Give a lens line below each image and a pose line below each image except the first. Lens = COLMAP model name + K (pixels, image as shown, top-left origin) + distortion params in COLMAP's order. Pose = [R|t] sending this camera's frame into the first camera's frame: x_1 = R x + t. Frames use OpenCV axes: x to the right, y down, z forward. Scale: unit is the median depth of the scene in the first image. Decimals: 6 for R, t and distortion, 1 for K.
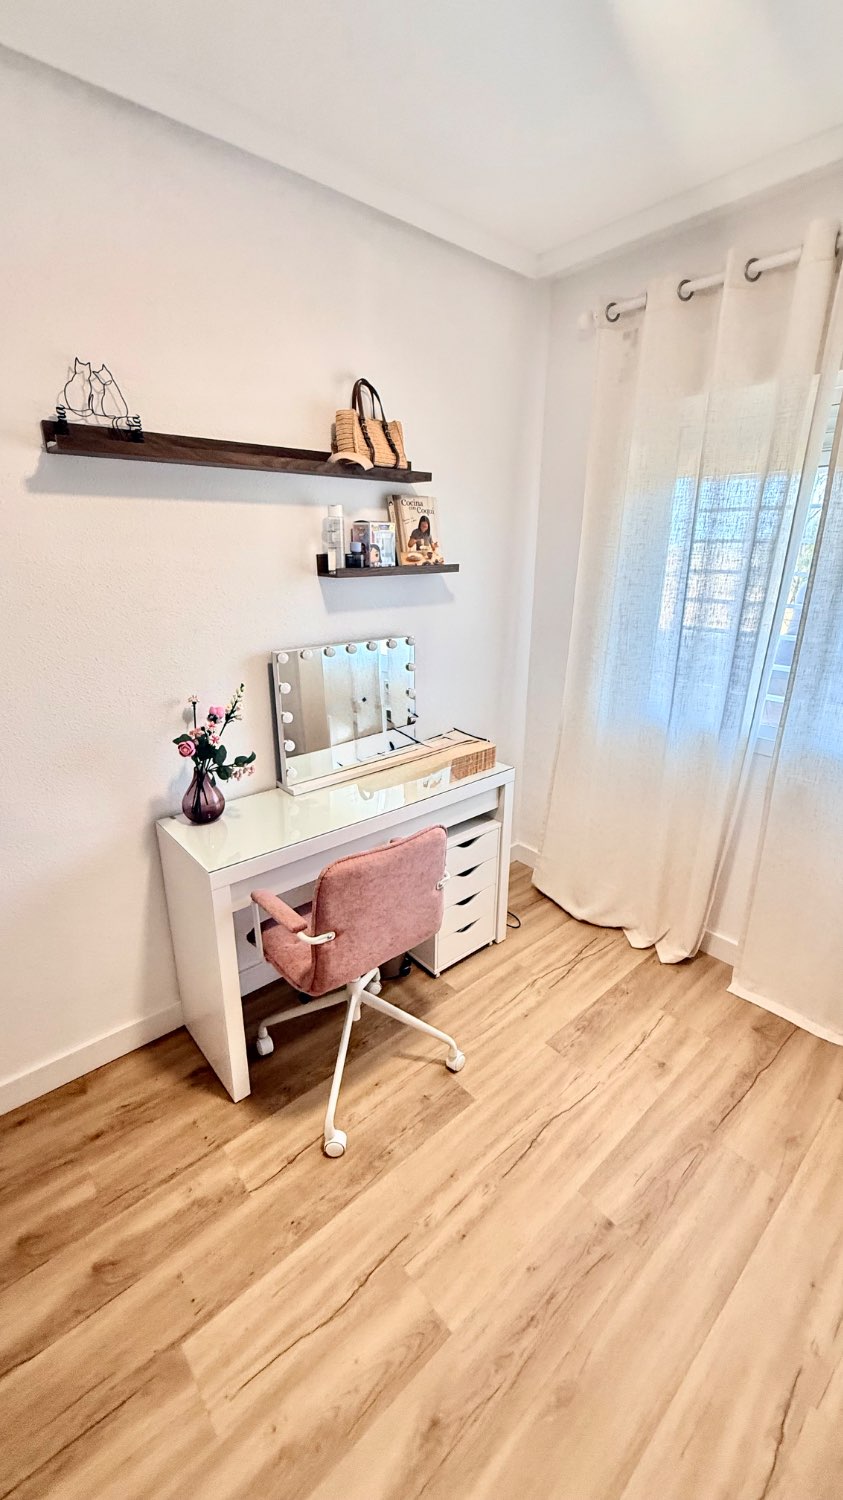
lens RADIAL K [[601.0, 0, 423.1], [0, 601.0, 745.7], [0, 0, 1]] dist [0.001032, 0.000024]
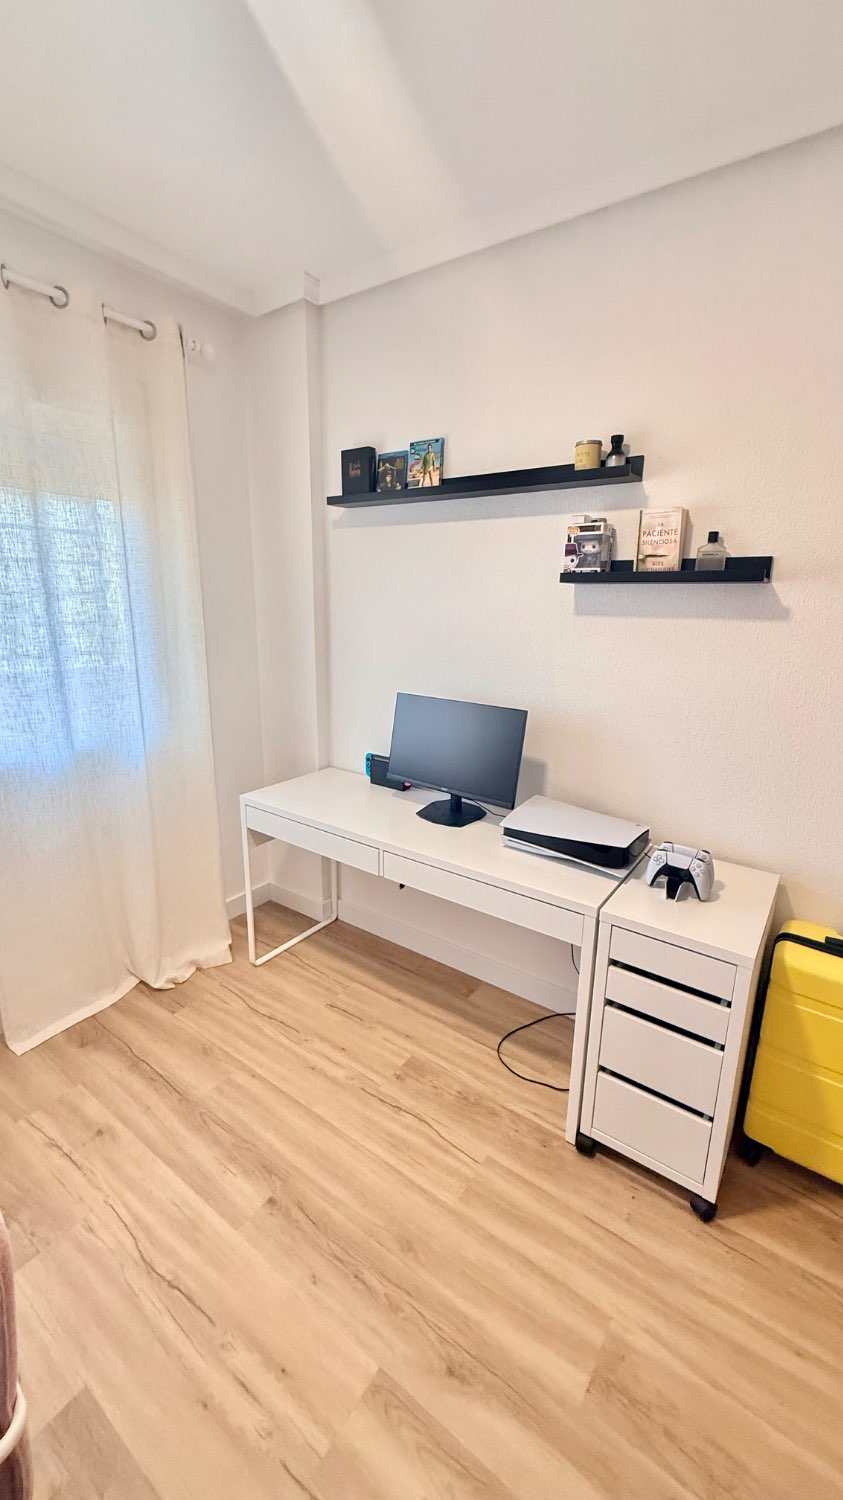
lens RADIAL K [[600.3, 0, 423.1], [0, 600.3, 743.2], [0, 0, 1]] dist [0.000132, 0.000340]
pose [[-0.232978, -0.237015, 0.943157, -0.487216], [0.287127, 0.909844, 0.299569, -0.142256], [-0.929128, 0.340599, -0.143920, 0.572018]]
